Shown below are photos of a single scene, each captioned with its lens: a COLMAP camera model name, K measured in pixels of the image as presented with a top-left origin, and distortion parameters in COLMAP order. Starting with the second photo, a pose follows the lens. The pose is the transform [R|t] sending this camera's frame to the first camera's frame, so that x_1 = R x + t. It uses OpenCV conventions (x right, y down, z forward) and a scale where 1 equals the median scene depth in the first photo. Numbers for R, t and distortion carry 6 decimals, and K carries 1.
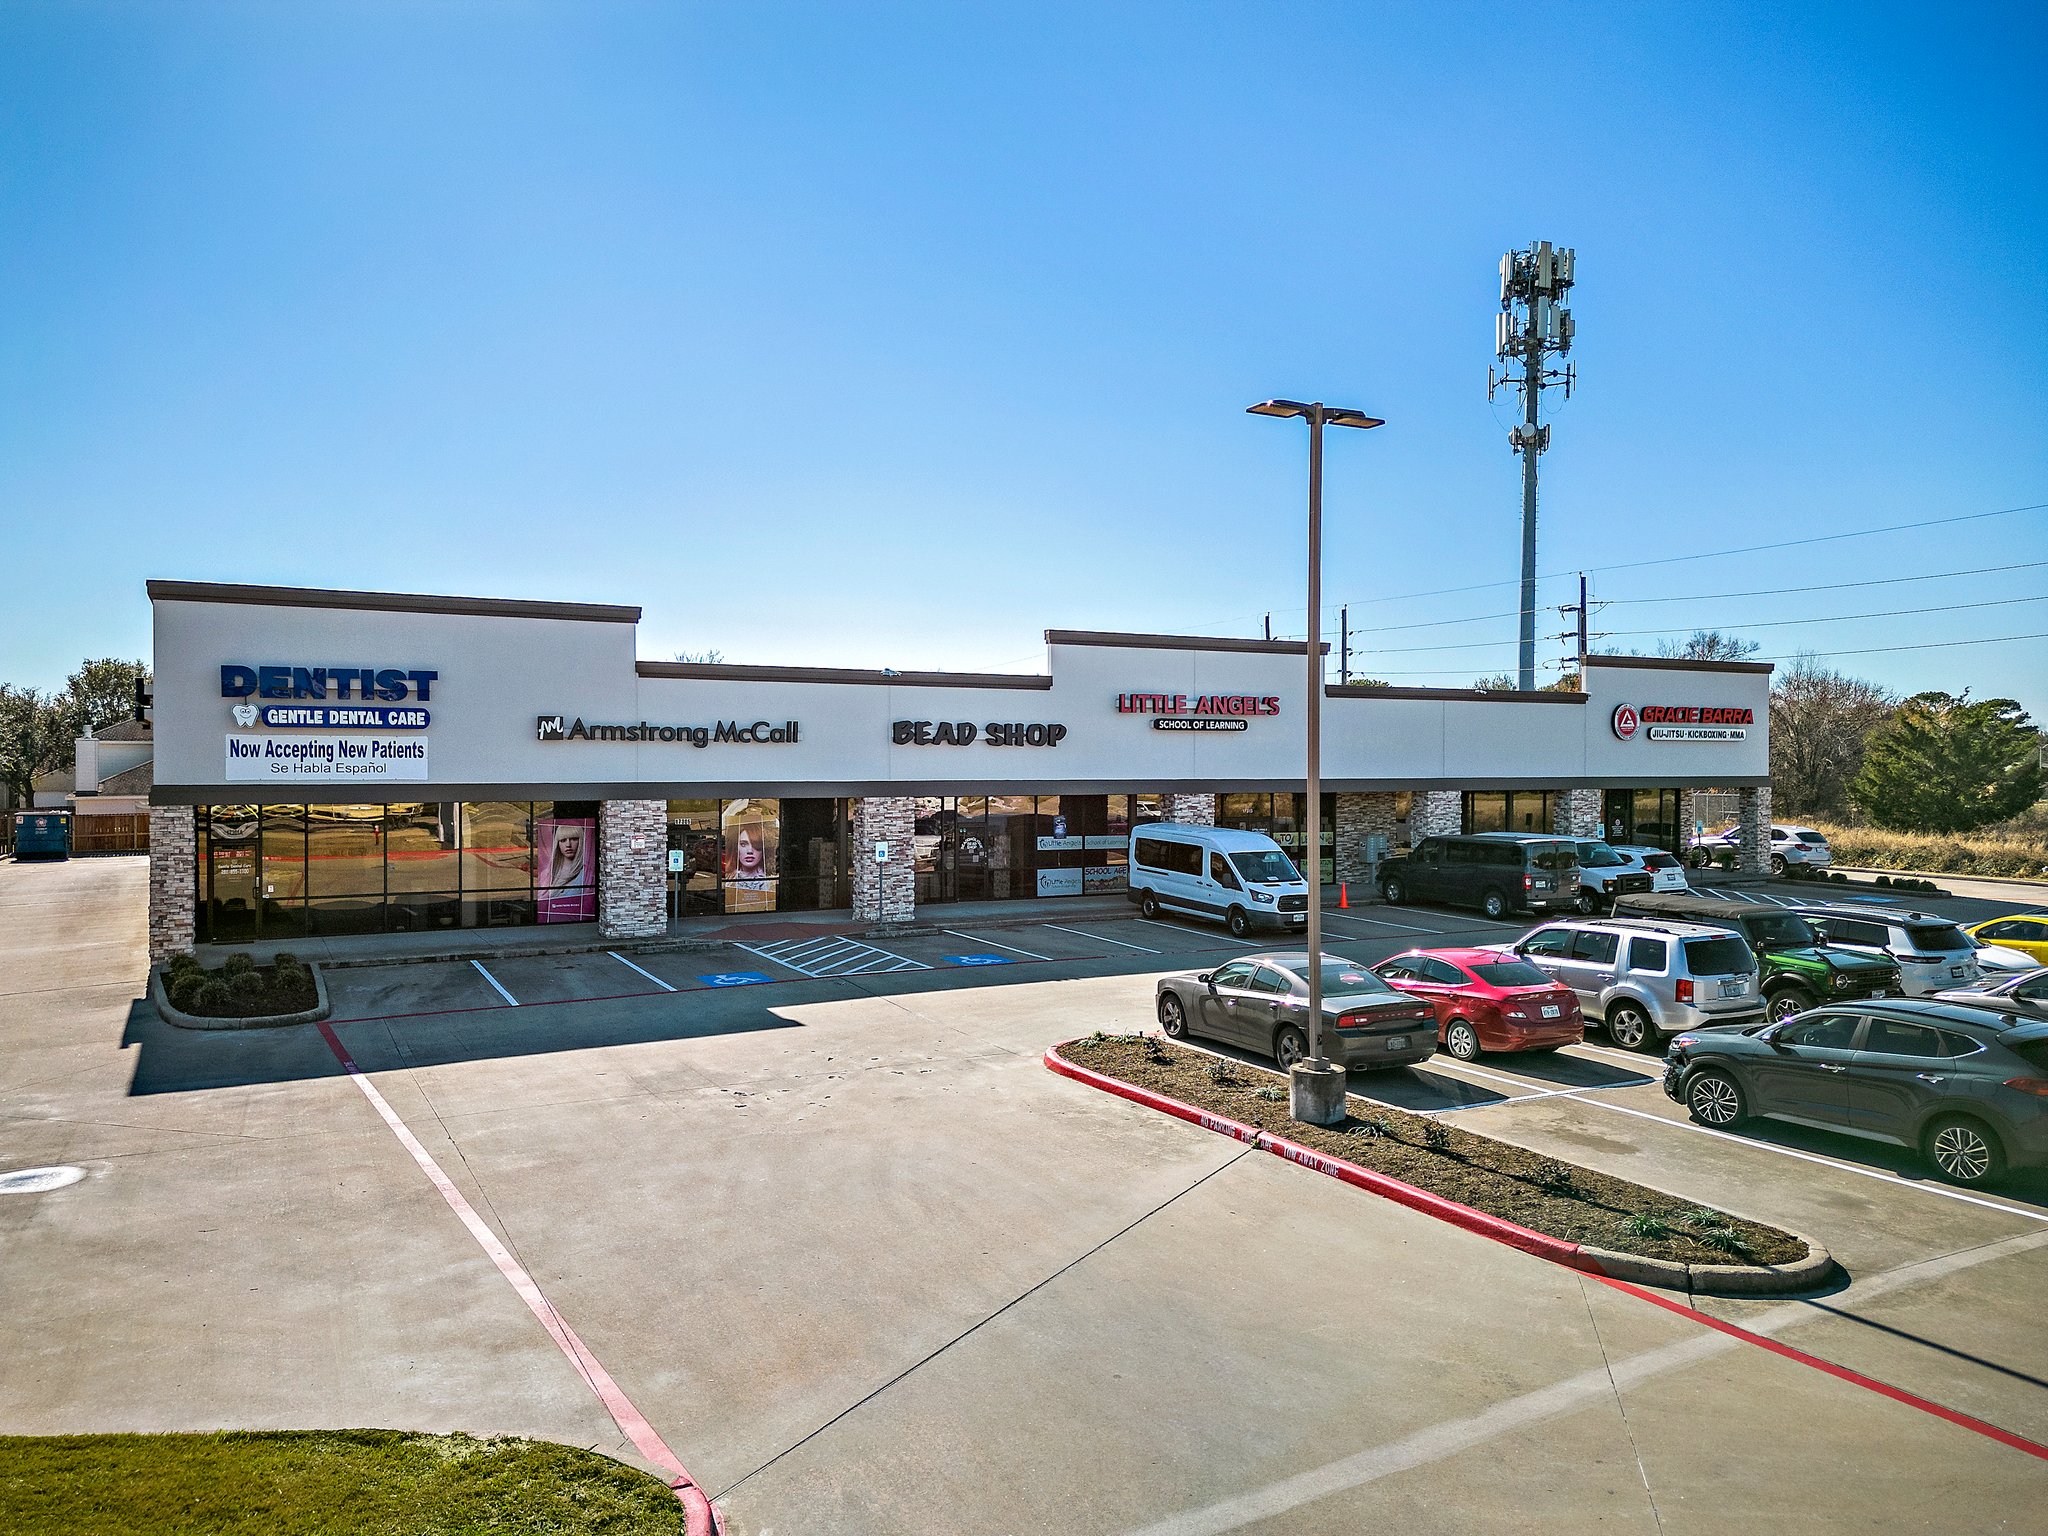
lens RADIAL K [[1443.1, 0, 1025.8], [0, 1443.1, 765.9], [0, 0, 1]] dist [0.073847, -0.066575]
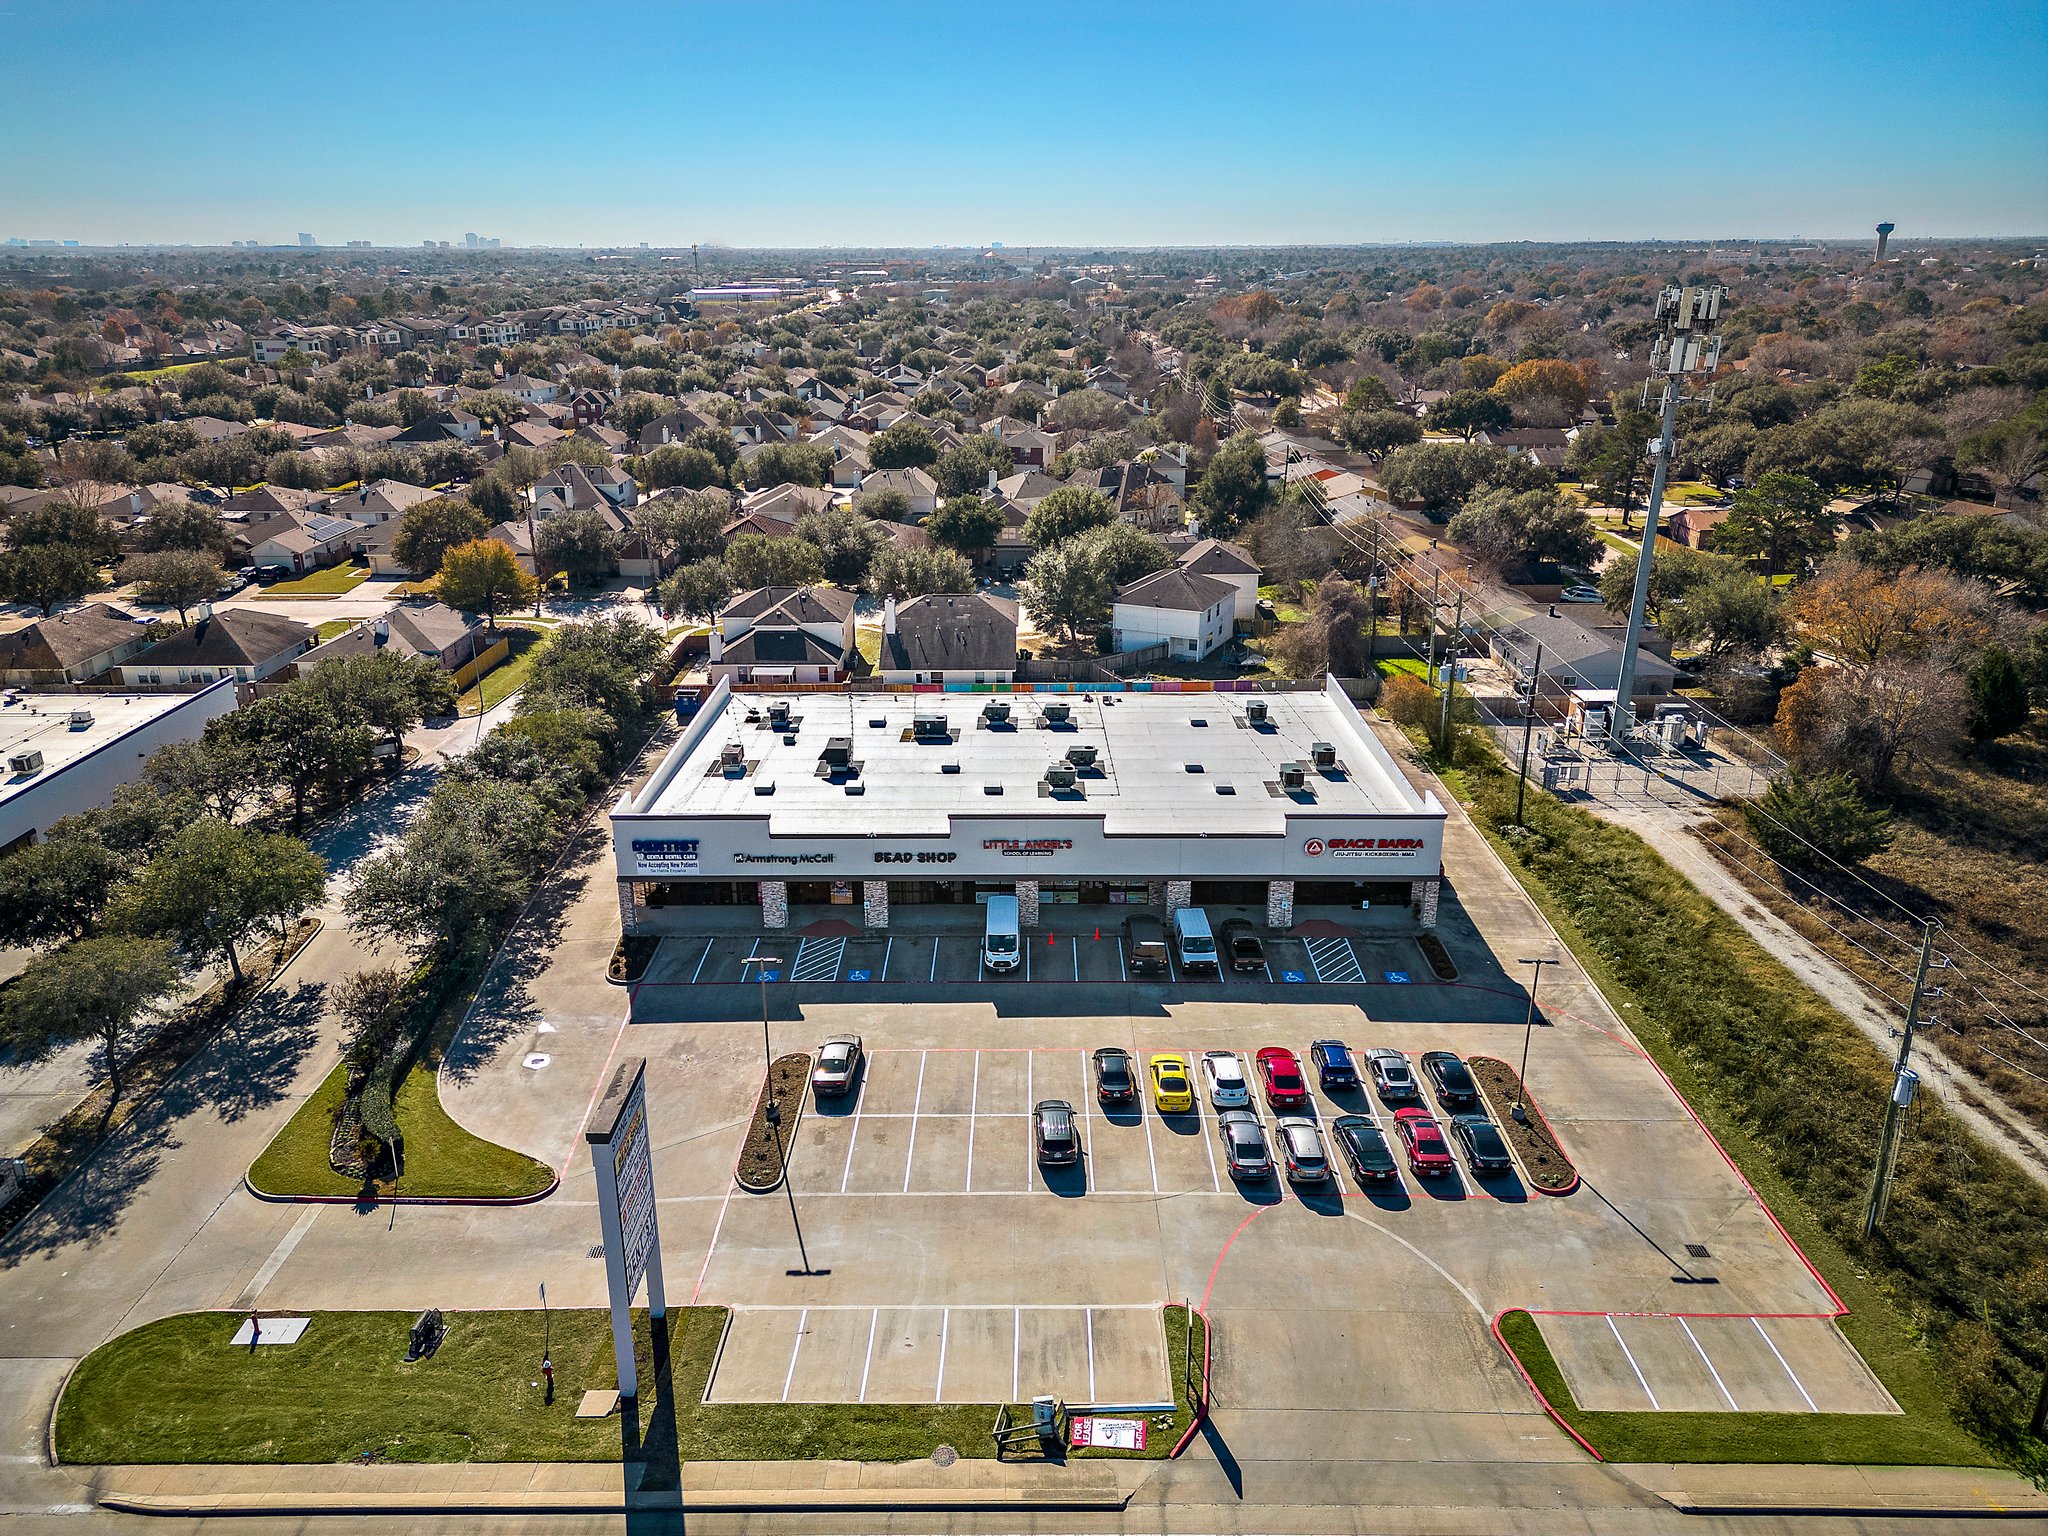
lens RADIAL K [[1443.1, 0, 1029.2], [0, 1443.1, 766.5], [0, 0, 1]] dist [0.073847, -0.066575]
pose [[0.878710, 0.155285, -0.451393, 1.142907], [-0.001705, 0.946626, 0.322331, -0.898412], [0.477354, -0.282466, 0.832074, -0.809190]]
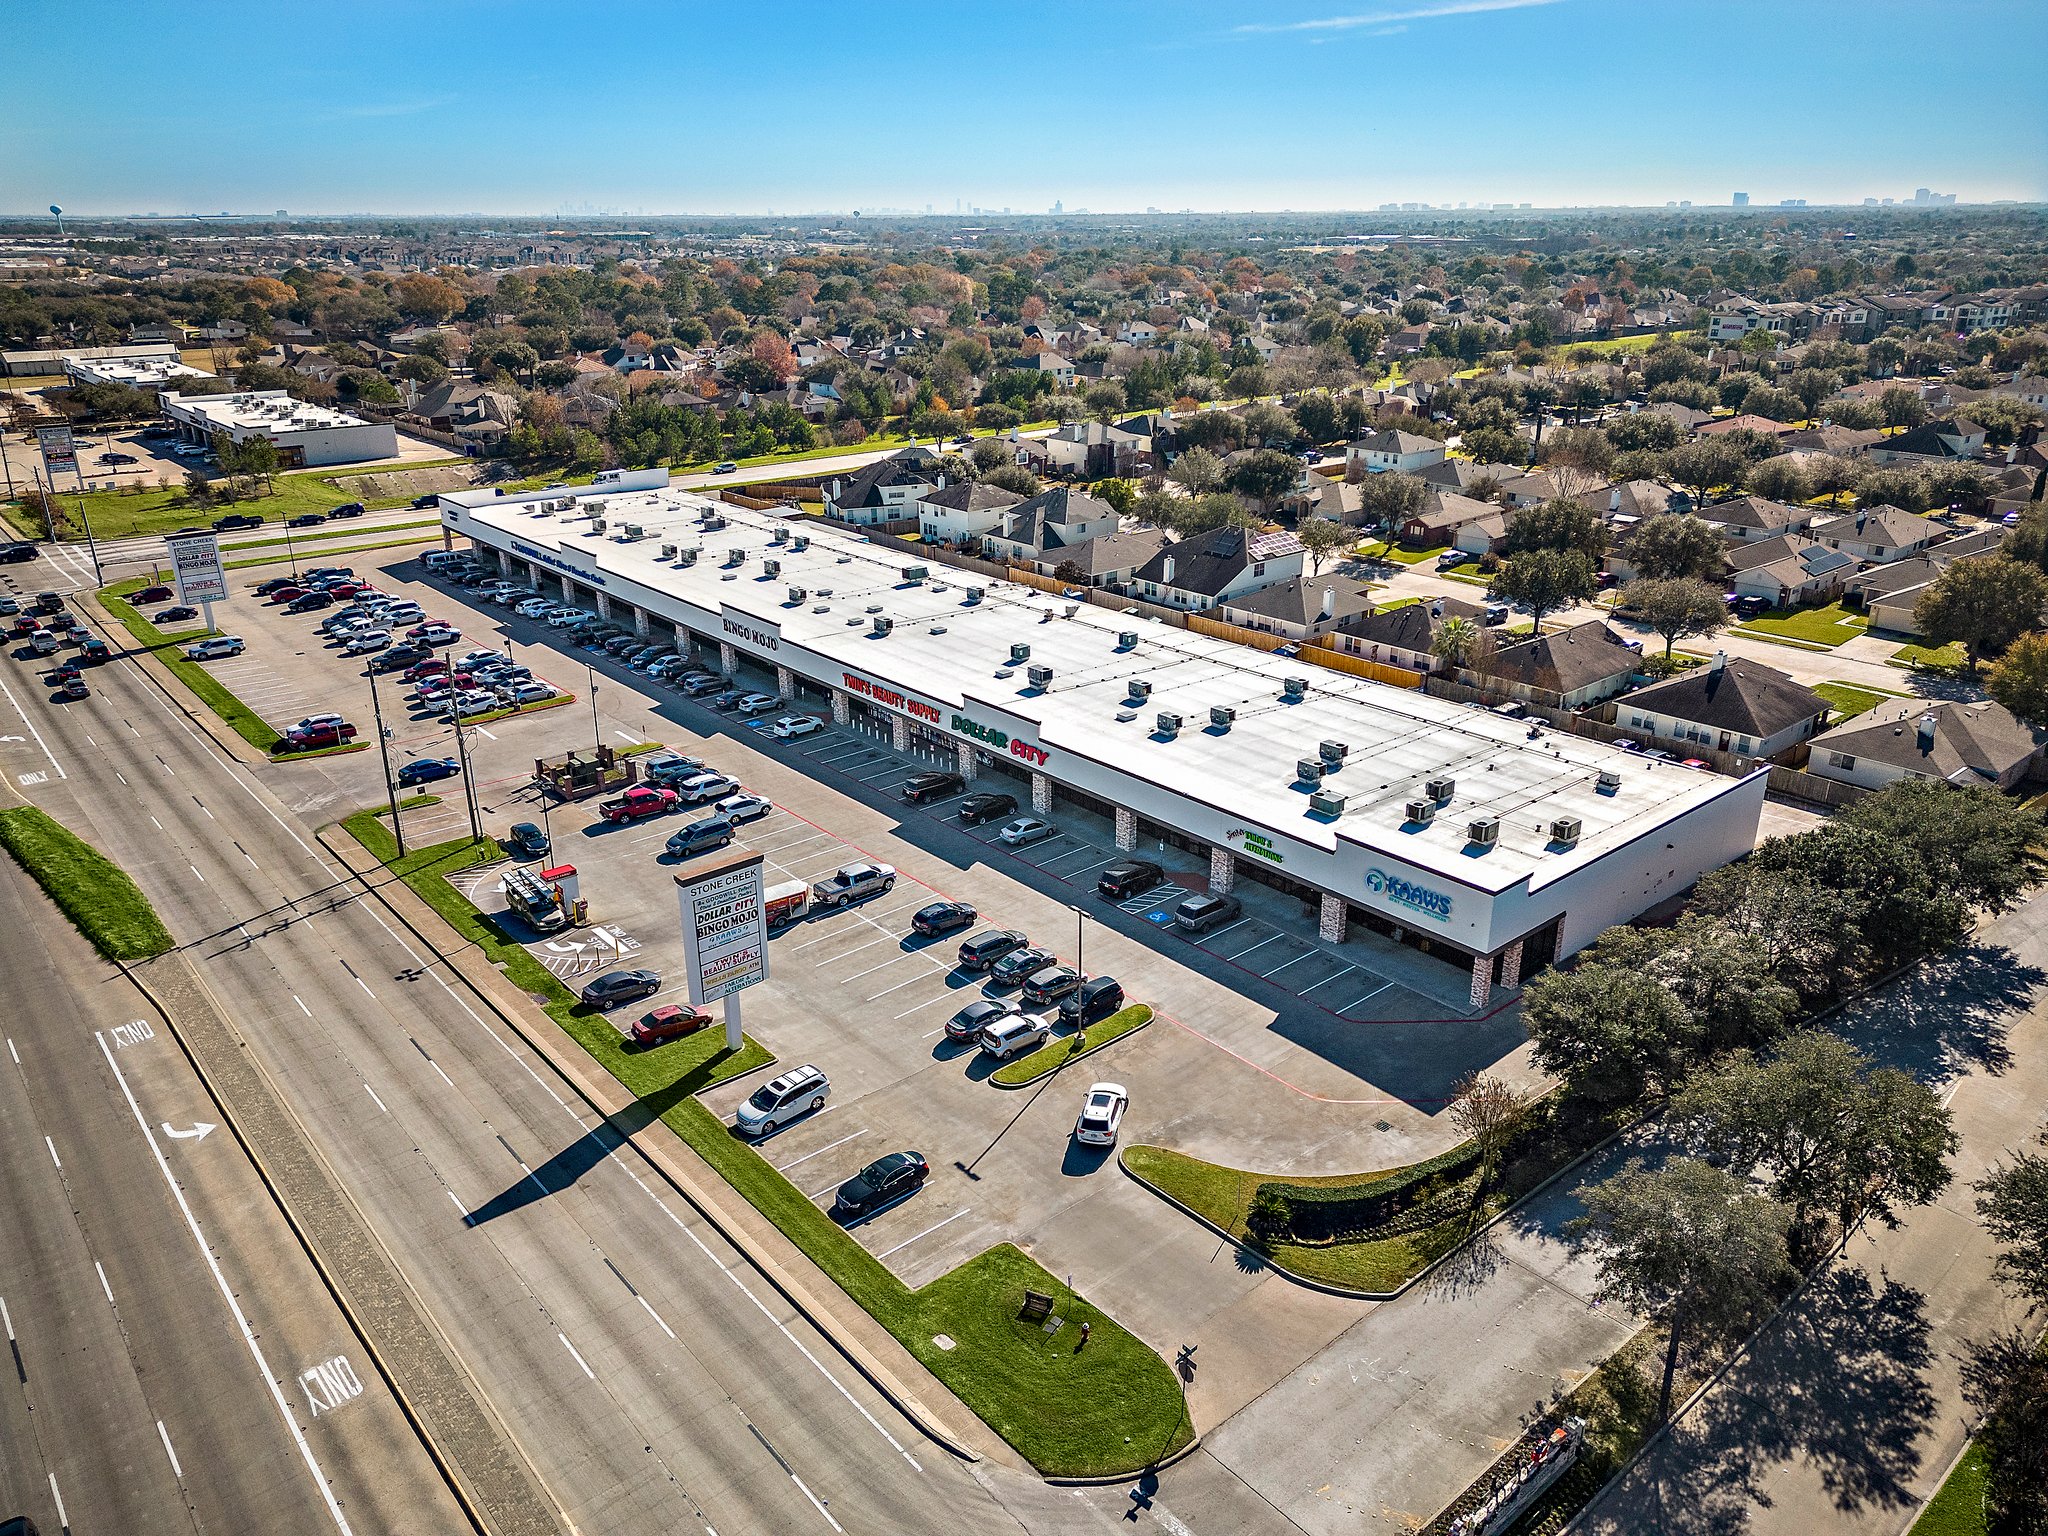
lens RADIAL K [[1443.1, 0, 1008.7], [0, 1443.1, 758.3], [0, 0, 1]] dist [0.073847, -0.066575]
pose [[0.204320, 0.340270, -0.917861, 0.383023], [-0.009135, 0.938264, 0.345800, -1.006681], [0.978861, -0.062270, 0.194815, -0.864027]]
